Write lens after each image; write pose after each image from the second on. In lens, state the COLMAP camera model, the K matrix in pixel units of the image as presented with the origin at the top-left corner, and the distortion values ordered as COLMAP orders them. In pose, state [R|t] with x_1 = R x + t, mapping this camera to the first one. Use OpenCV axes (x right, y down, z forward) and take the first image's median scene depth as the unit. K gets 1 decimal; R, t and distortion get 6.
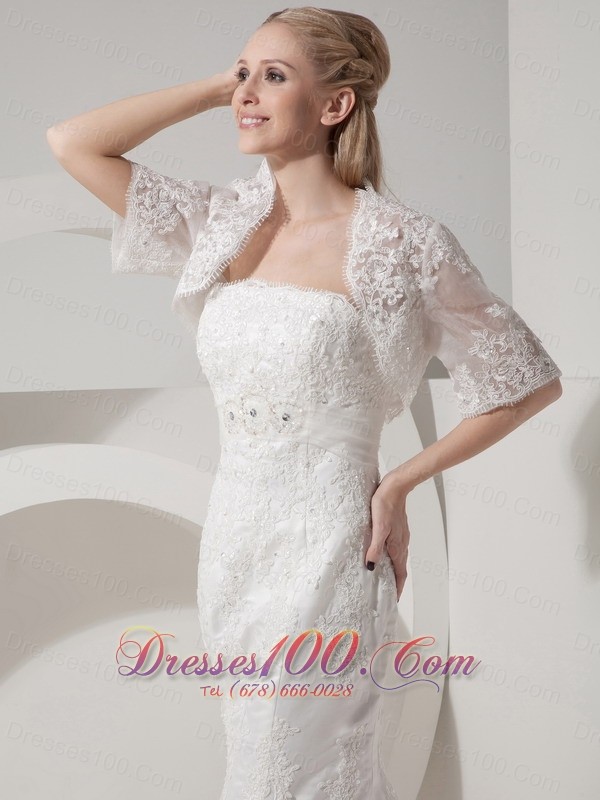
lens RADIAL K [[1832.1, 0, 302.3], [0, 1832.1, 408.8], [0, 0, 1]] dist [1.170457, 0.000000]
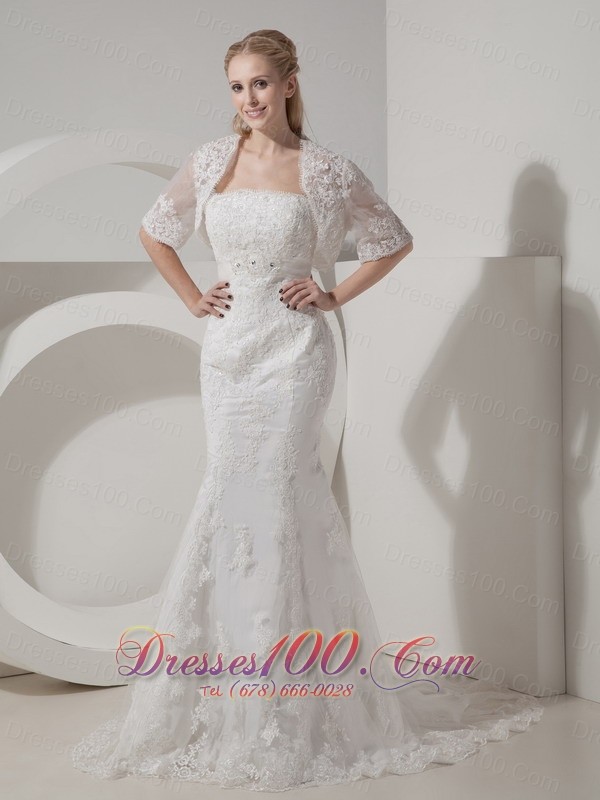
lens RADIAL K [[1638.6, 0, 300.1], [0, 1638.6, 399.9], [0, 0, 1]] dist [-0.149020, 0.000000]
pose [[0.997400, -0.025965, 0.067227, -0.092374], [0.020519, 0.996546, 0.080473, 0.007805], [-0.069085, -0.078885, 0.994487, -0.654831]]
